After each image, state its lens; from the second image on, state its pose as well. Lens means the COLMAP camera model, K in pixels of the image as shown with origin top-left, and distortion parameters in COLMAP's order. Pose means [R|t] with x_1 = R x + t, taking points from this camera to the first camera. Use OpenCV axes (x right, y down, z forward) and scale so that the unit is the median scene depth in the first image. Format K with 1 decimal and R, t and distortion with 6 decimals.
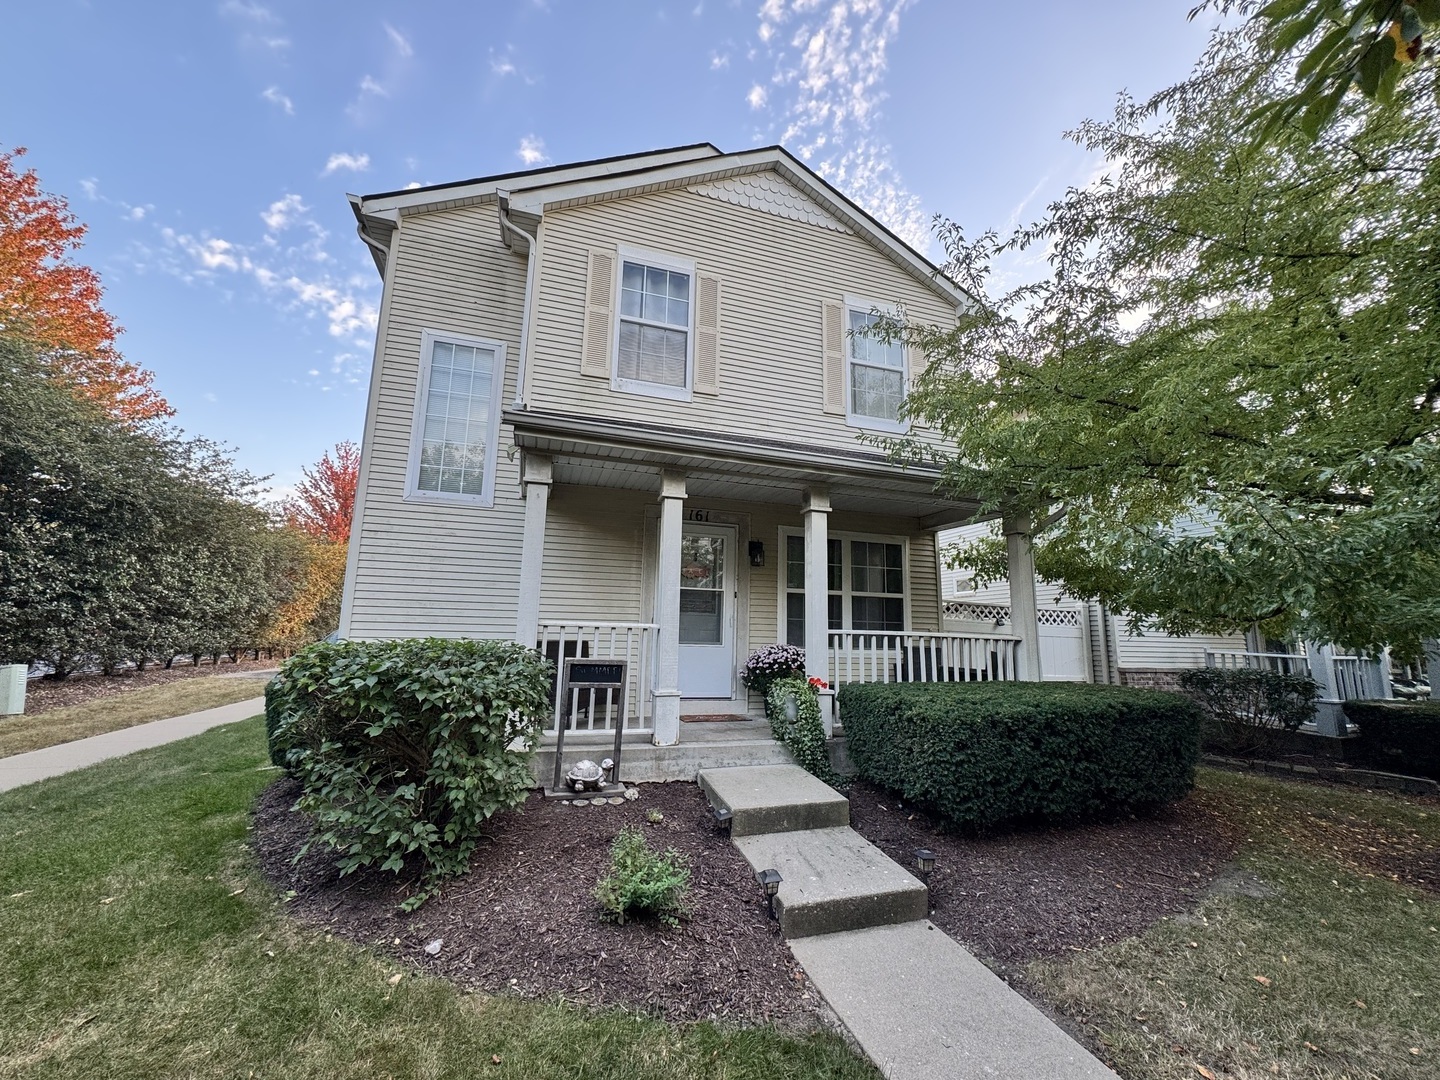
lens RADIAL K [[573.3, 0, 720.0], [0, 573.3, 540.0], [0, 0, 1]] dist [-0.001023, 0.000299]
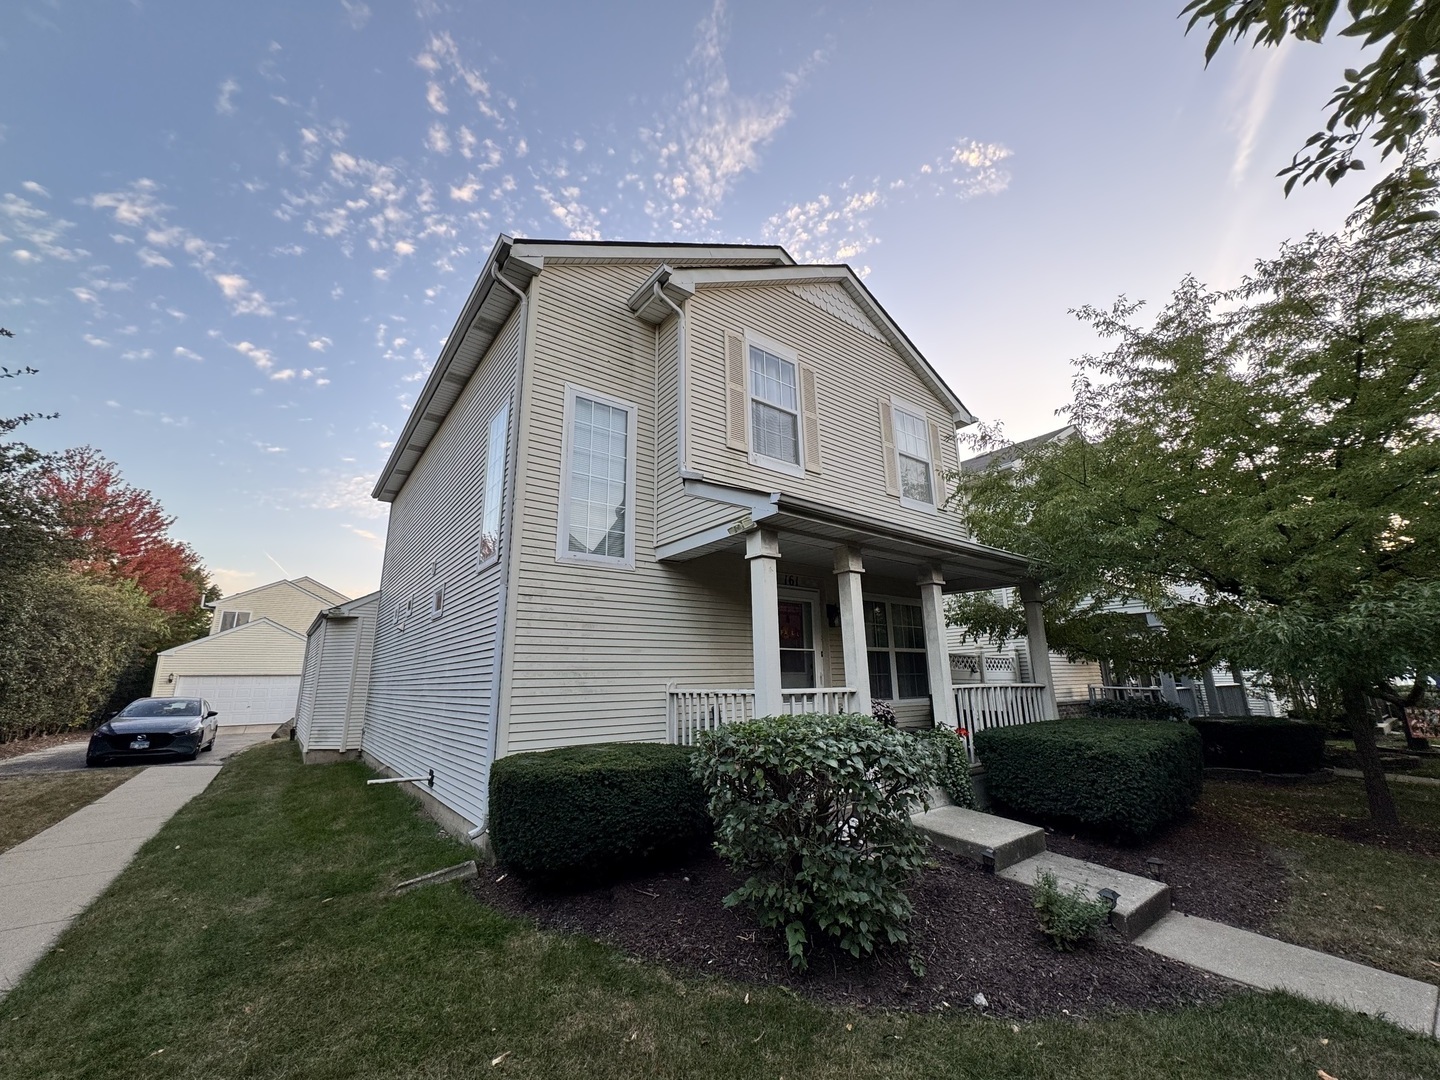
lens RADIAL K [[573.3, 0, 720.0], [0, 573.3, 540.0], [0, 0, 1]] dist [-0.001023, 0.000299]
pose [[0.941078, 0.044723, 0.335219, -0.585794], [-0.020079, 0.996858, -0.076627, -0.036911], [-0.337593, 0.065381, 0.939019, 0.027990]]
